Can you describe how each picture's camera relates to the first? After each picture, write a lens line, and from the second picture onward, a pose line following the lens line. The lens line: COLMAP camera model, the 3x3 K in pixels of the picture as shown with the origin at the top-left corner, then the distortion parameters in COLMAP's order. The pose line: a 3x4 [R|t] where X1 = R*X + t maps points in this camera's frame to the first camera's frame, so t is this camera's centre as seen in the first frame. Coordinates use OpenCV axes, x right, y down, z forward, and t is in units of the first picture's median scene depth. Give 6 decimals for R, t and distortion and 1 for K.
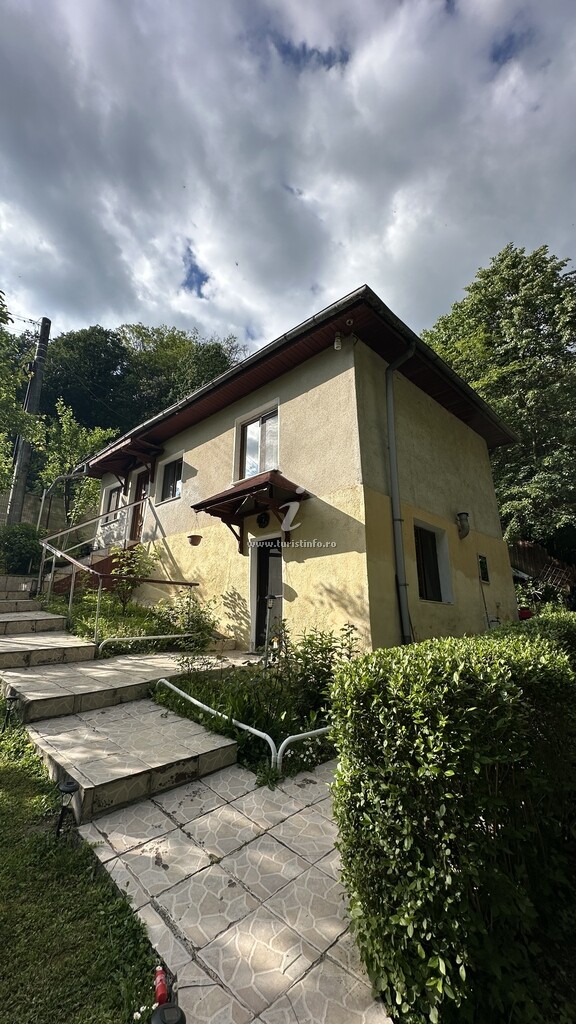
lens RADIAL K [[413.8, 0, 290.5], [0, 413.8, 508.2], [0, 0, 1]] dist [0.000472, -0.000177]
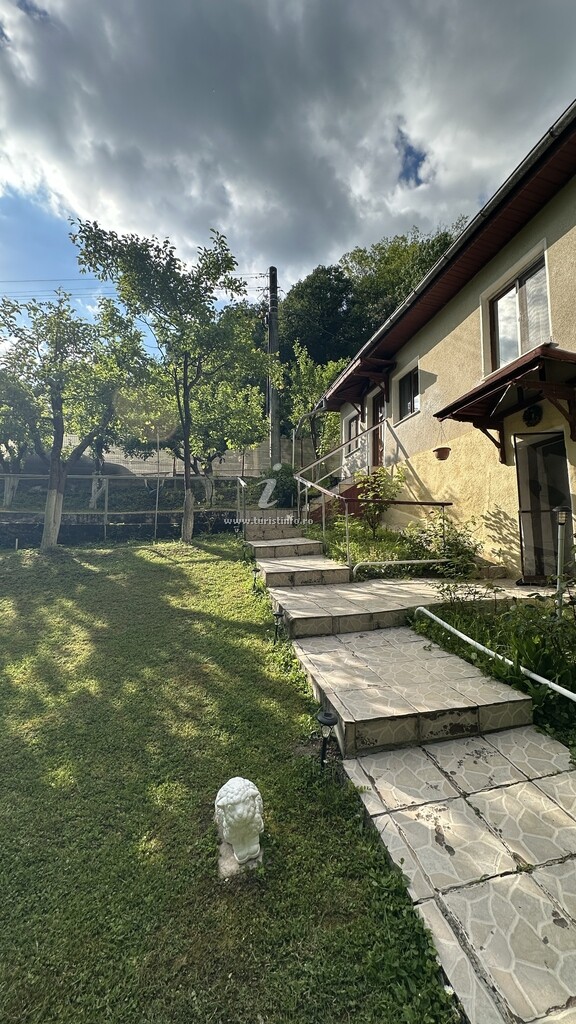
lens RADIAL K [[413.8, 0, 290.5], [0, 413.8, 508.2], [0, 0, 1]] dist [0.000472, -0.000177]
pose [[0.834343, -0.056106, -0.548383, -0.037420], [0.146549, 0.981584, 0.122540, 0.046714], [0.531409, -0.182605, 0.827200, 0.130585]]
